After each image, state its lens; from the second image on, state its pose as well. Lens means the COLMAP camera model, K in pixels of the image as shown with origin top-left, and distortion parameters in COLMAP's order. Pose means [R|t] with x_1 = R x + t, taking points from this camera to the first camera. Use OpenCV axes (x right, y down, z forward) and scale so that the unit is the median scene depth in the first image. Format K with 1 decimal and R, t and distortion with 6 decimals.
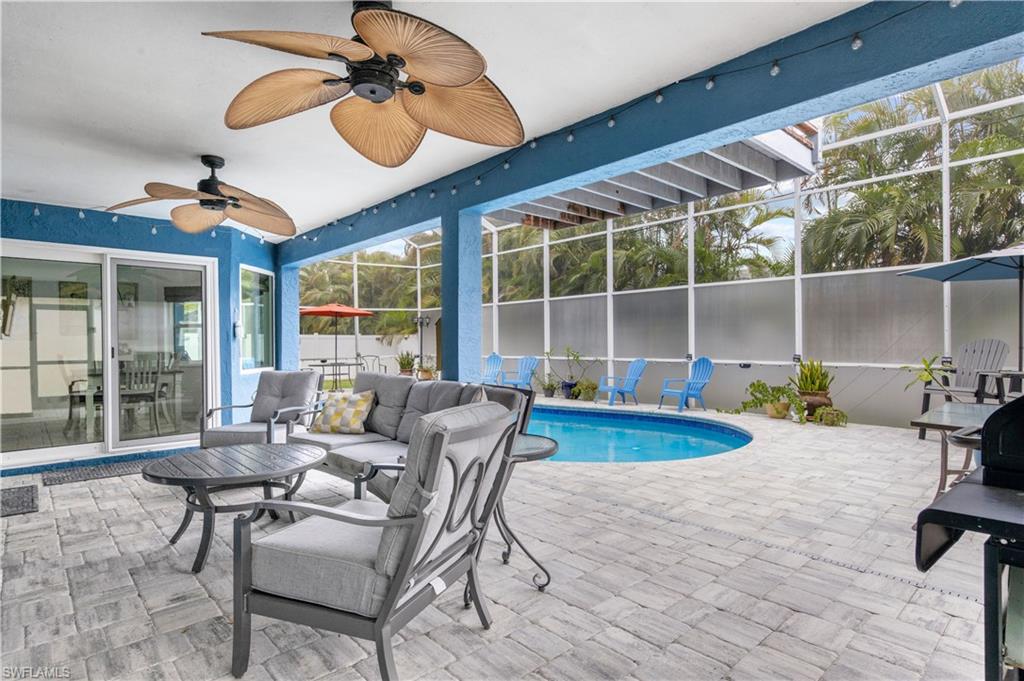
lens RADIAL K [[519.8, 0, 511.2], [0, 519.8, 345.8], [0, 0, 1]] dist [-0.001158, -0.000258]
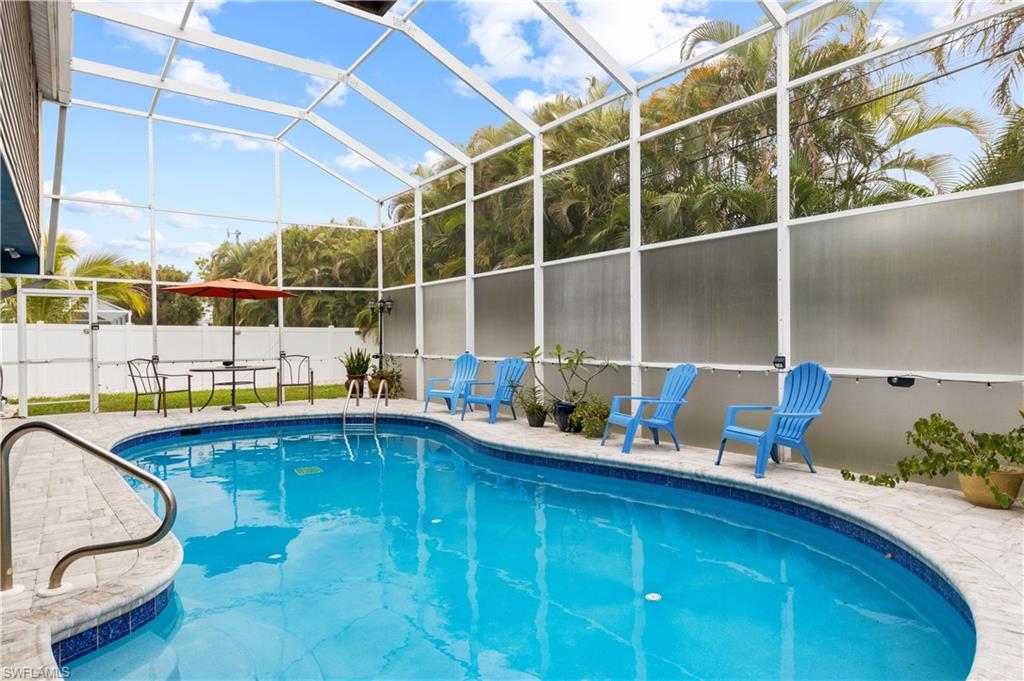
lens RADIAL K [[595.8, 0, 519.3], [0, 595.8, 339.7], [0, 0, 1]] dist [0.020674, 0.003628]
pose [[0.996180, 0.001196, -0.087316, 0.119707], [-0.001680, 0.999984, -0.005469, 0.002859], [0.087308, 0.005595, 0.996166, 0.336557]]
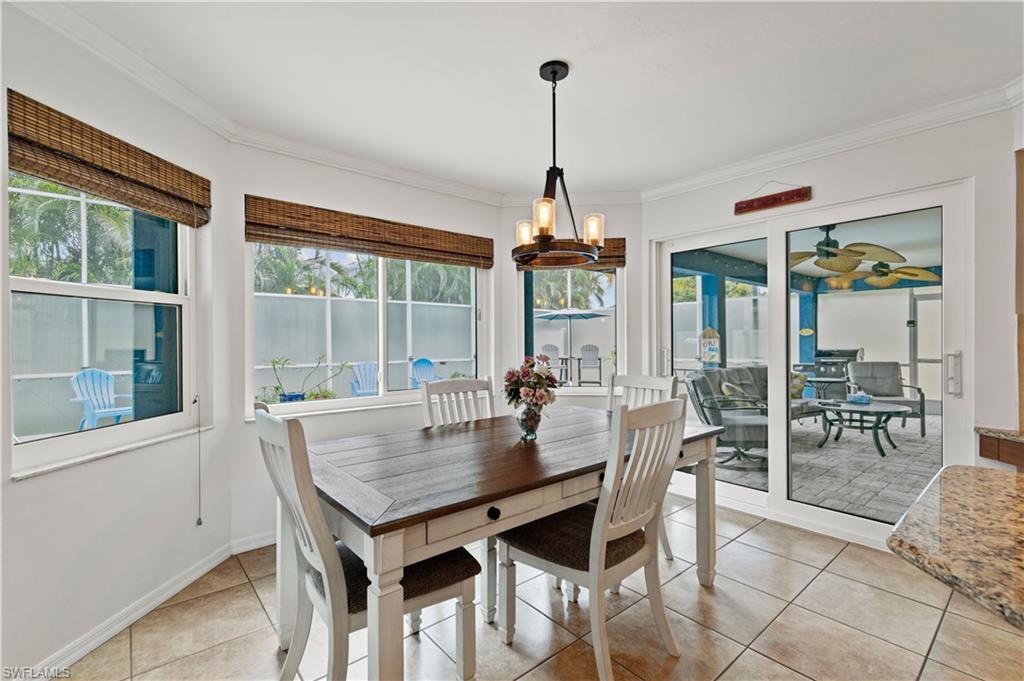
lens RADIAL K [[454.3, 0, 507.8], [0, 454.3, 341.2], [0, 0, 1]] dist [0.002107, -0.000183]
pose [[0.037784, 0.009454, 0.999241, -0.647966], [0.001965, 0.999953, -0.009535, -0.007554], [-0.999284, 0.002324, 0.037763, 0.622201]]
